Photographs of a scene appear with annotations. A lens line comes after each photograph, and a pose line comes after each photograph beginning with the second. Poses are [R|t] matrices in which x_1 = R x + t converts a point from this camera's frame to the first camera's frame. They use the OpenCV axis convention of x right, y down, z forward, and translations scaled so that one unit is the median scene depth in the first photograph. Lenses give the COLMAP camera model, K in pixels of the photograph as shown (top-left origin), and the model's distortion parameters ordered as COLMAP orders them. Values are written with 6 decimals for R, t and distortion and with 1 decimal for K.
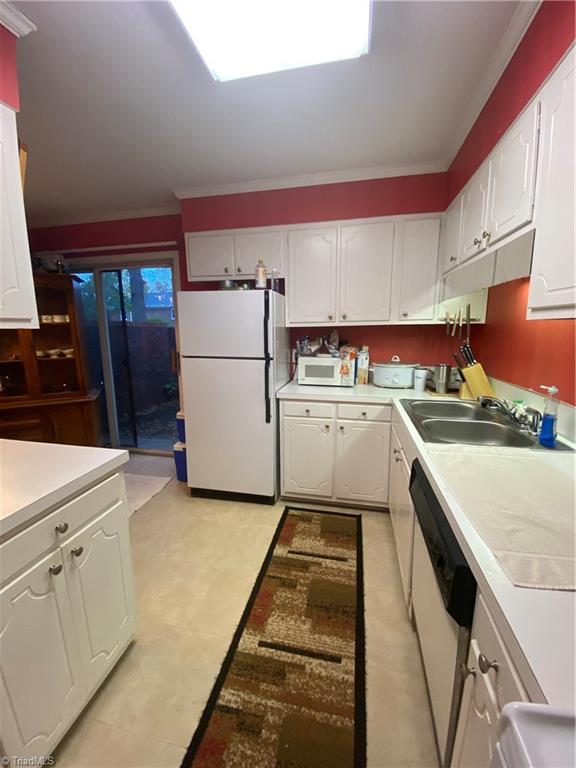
lens RADIAL K [[310.8, 0, 288.3], [0, 310.8, 383.4], [0, 0, 1]] dist [0.034957, -0.027360]
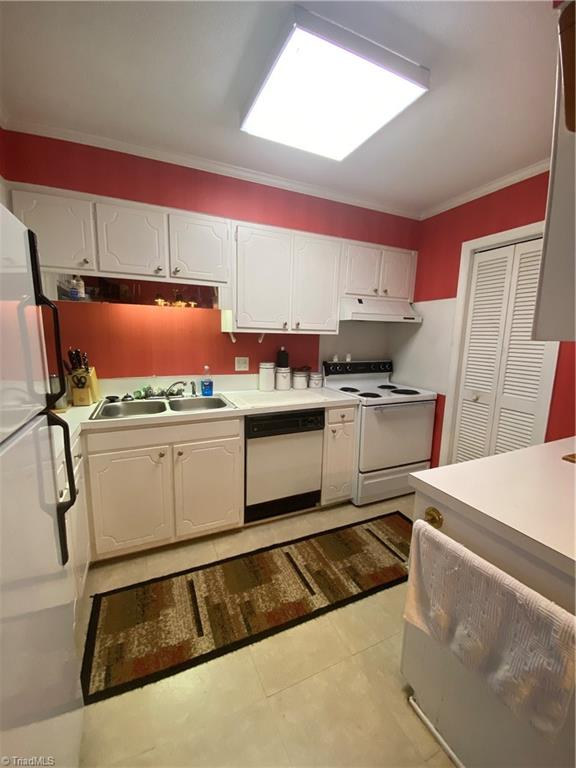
lens RADIAL K [[310.8, 0, 288.3], [0, 310.8, 383.4], [0, 0, 1]] dist [0.034957, -0.027360]
pose [[-0.597469, -0.126743, 0.791813, -0.833245], [0.122261, 0.961488, 0.246156, -0.251892], [-0.792517, 0.243878, -0.558964, 1.454218]]
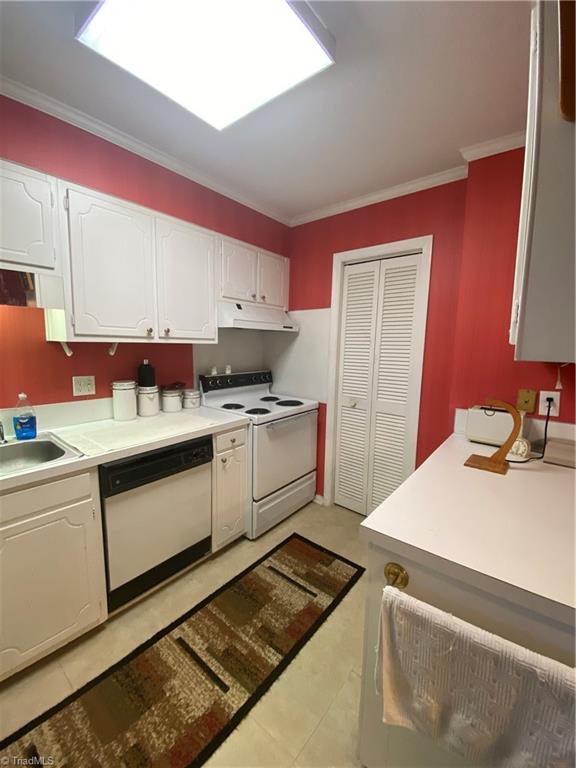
lens RADIAL K [[310.8, 0, 288.3], [0, 310.8, 383.4], [0, 0, 1]] dist [0.034957, -0.027360]
pose [[-0.890838, -0.065214, 0.449616, -0.565666], [0.068436, 0.959090, 0.274704, -0.256451], [-0.449137, 0.275487, -0.849931, 1.354280]]
